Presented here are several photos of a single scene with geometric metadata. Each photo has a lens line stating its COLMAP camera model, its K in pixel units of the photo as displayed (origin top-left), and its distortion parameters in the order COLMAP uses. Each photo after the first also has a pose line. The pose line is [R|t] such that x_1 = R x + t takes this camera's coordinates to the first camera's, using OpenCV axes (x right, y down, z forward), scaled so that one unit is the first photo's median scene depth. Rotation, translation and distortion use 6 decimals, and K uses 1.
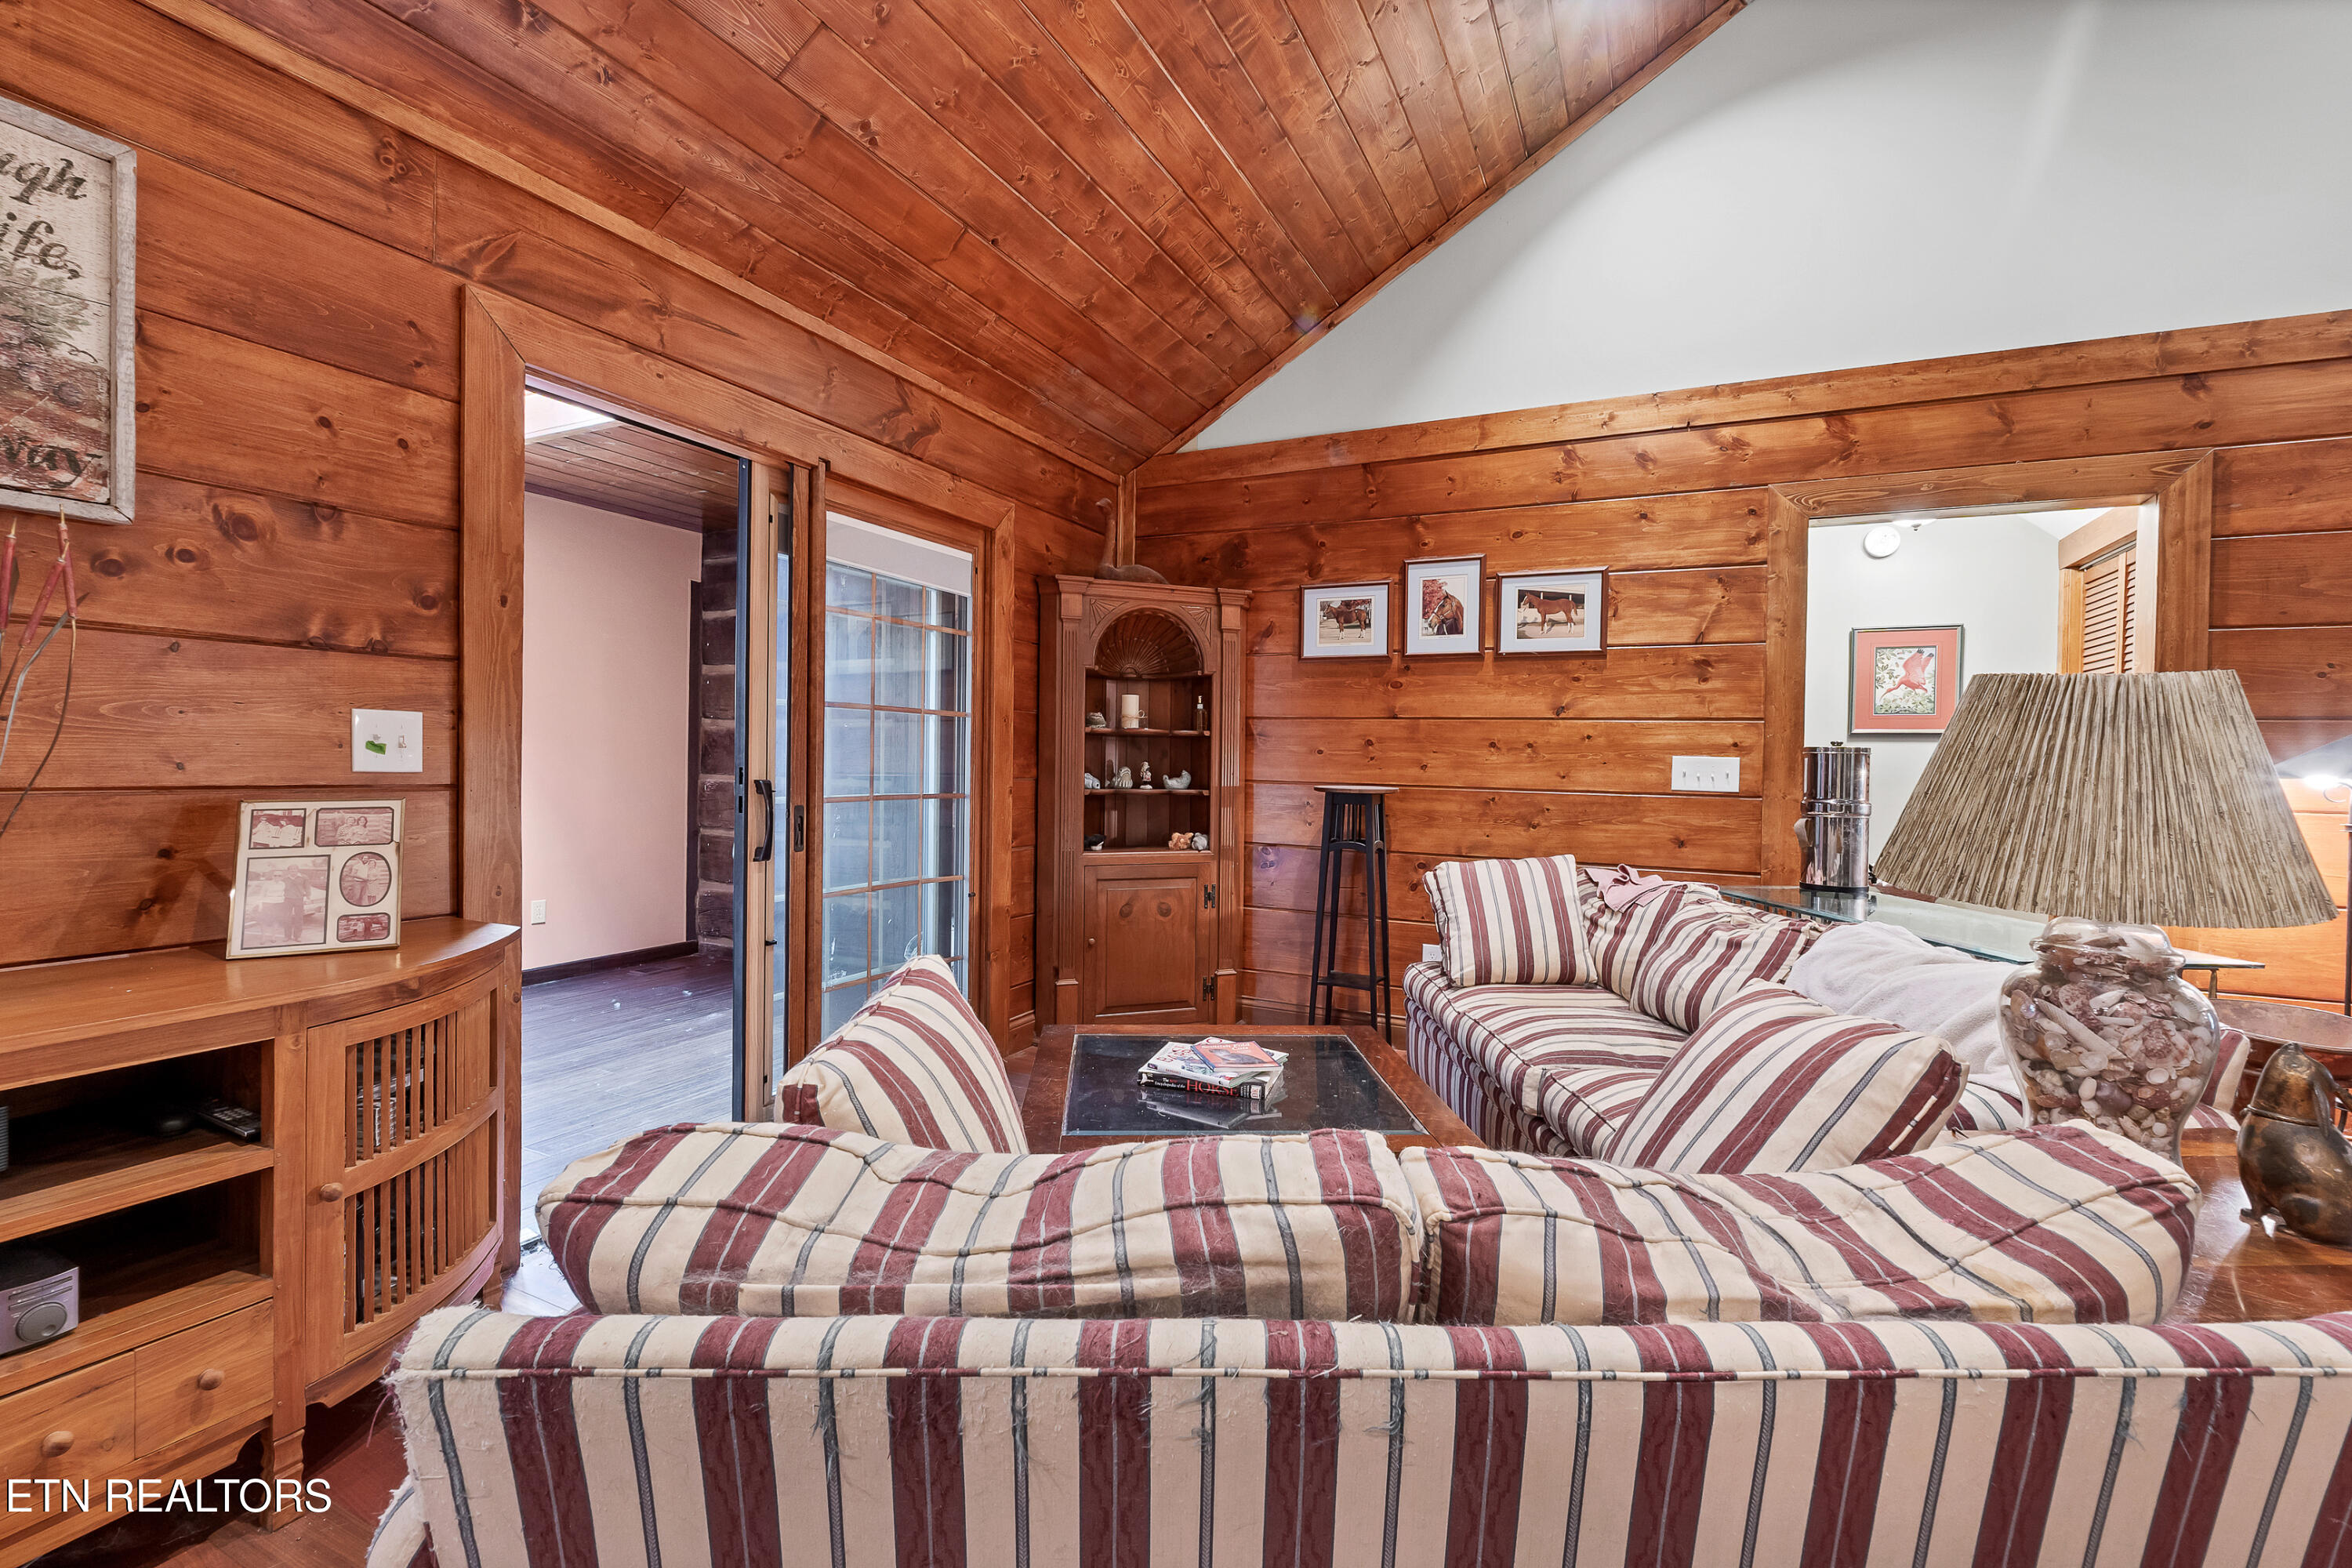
lens RADIAL K [[1026.4, 0, 1224.6], [0, 1026.4, 779.8], [0, 0, 1]] dist [-0.004481, -0.001363]
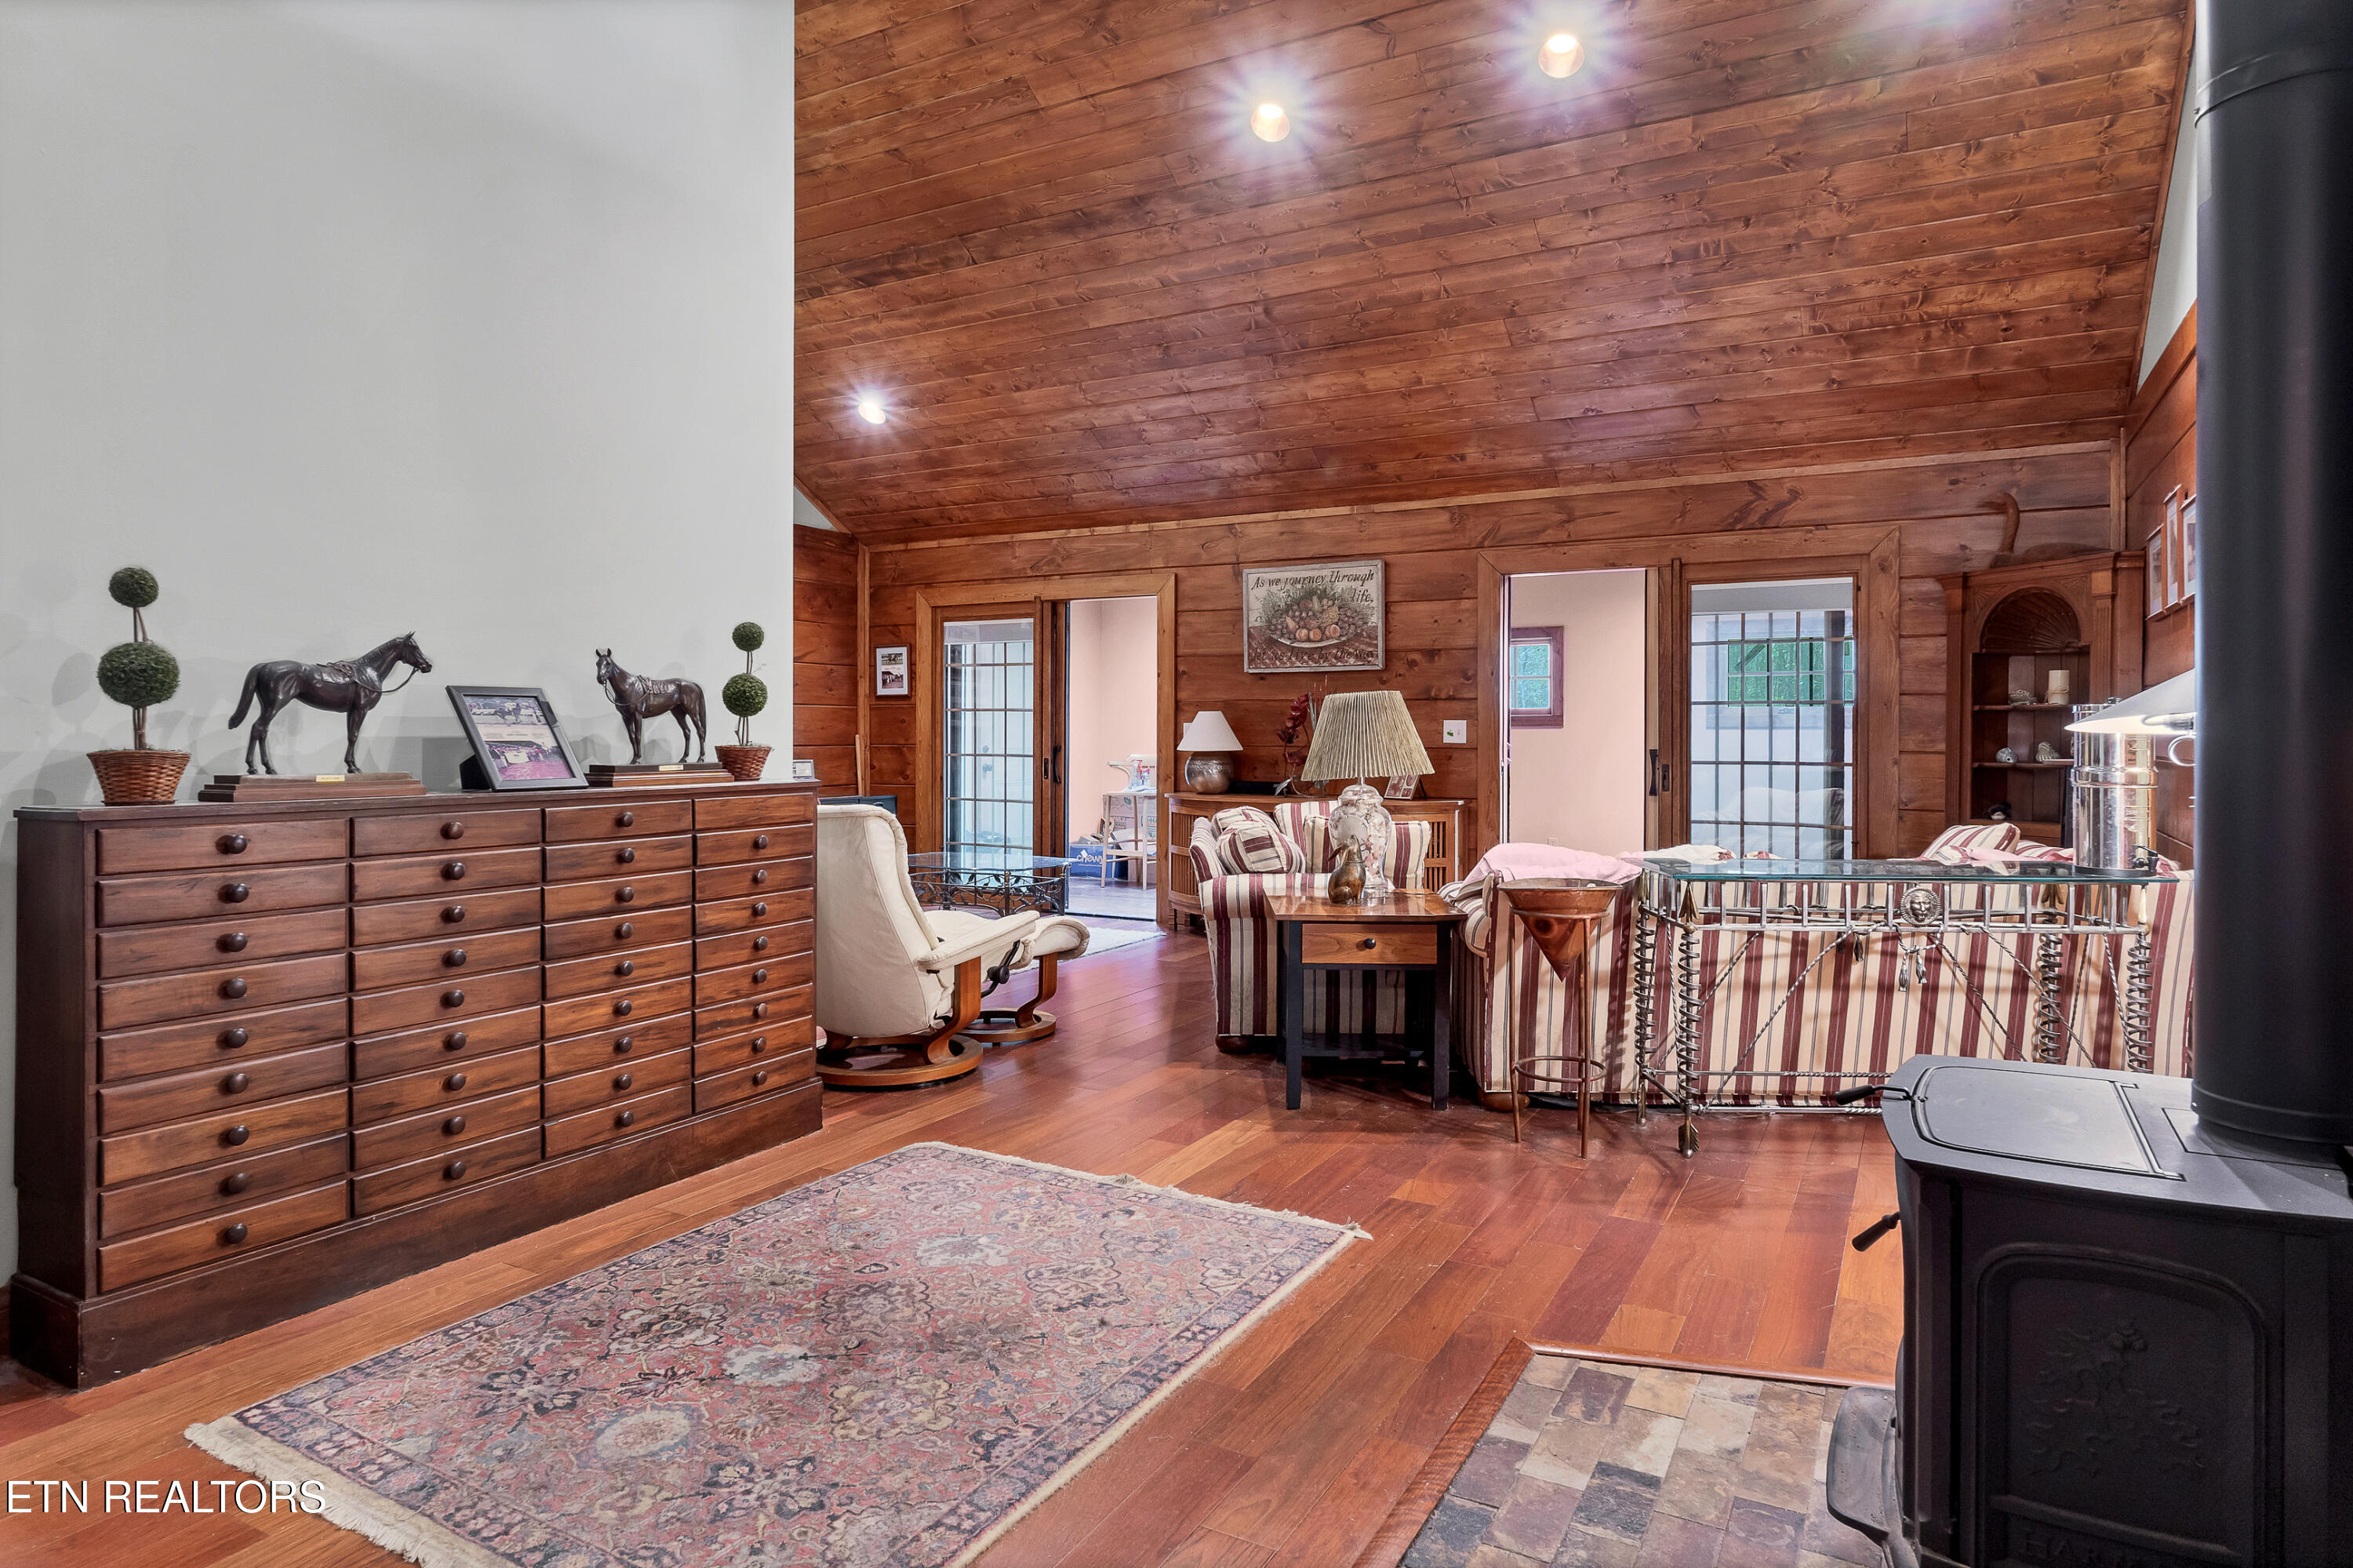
lens RADIAL K [[1407.9, 0, 1125.2], [0, 1407.9, 742.5], [0, 0, 1]] dist [-0.003841, -0.002205]
pose [[-0.095290, -0.011230, -0.995386, 1.580025], [-0.020263, 0.999751, -0.009340, 0.022726], [0.995243, 0.019280, -0.095494, 0.260280]]
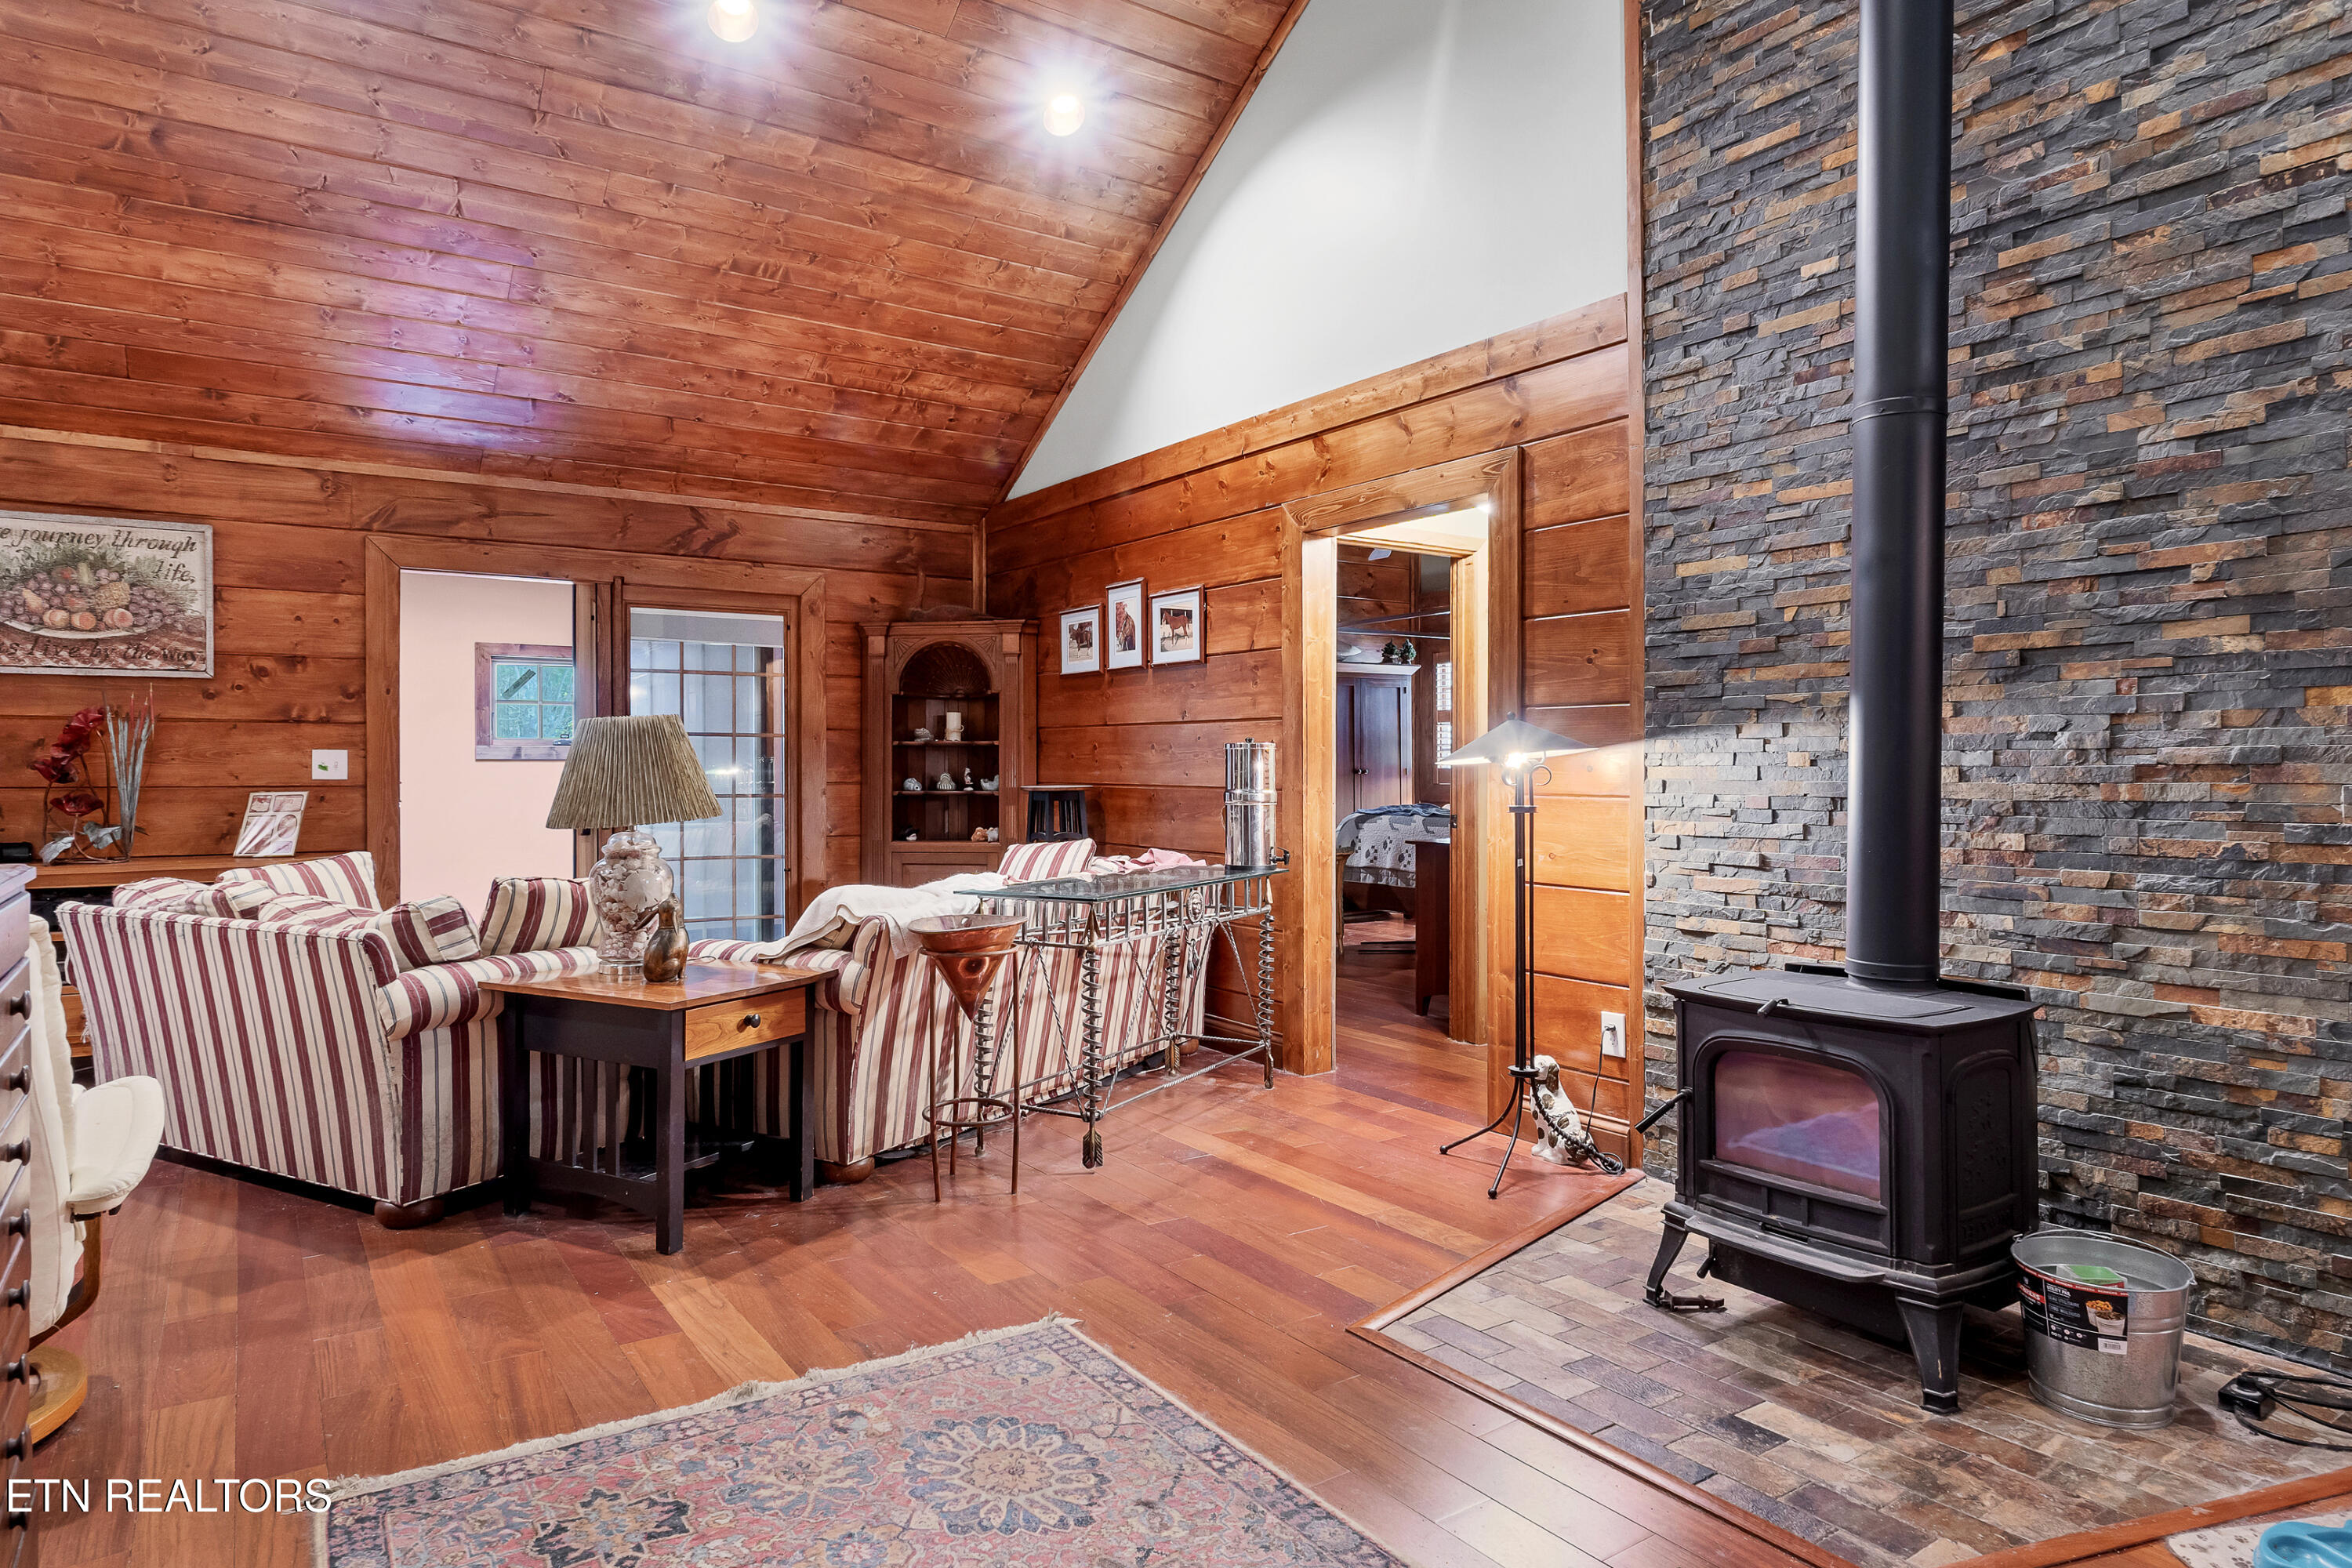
lens RADIAL K [[1407.2, 0, 1253.3], [0, 1407.2, 773.3], [0, 0, 1]] dist [-0.003841, -0.002205]
pose [[0.873963, -0.016229, -0.485721, 1.175307], [0.008543, 0.999801, -0.018035, 0.025152], [0.485917, 0.011613, 0.873928, -0.309842]]
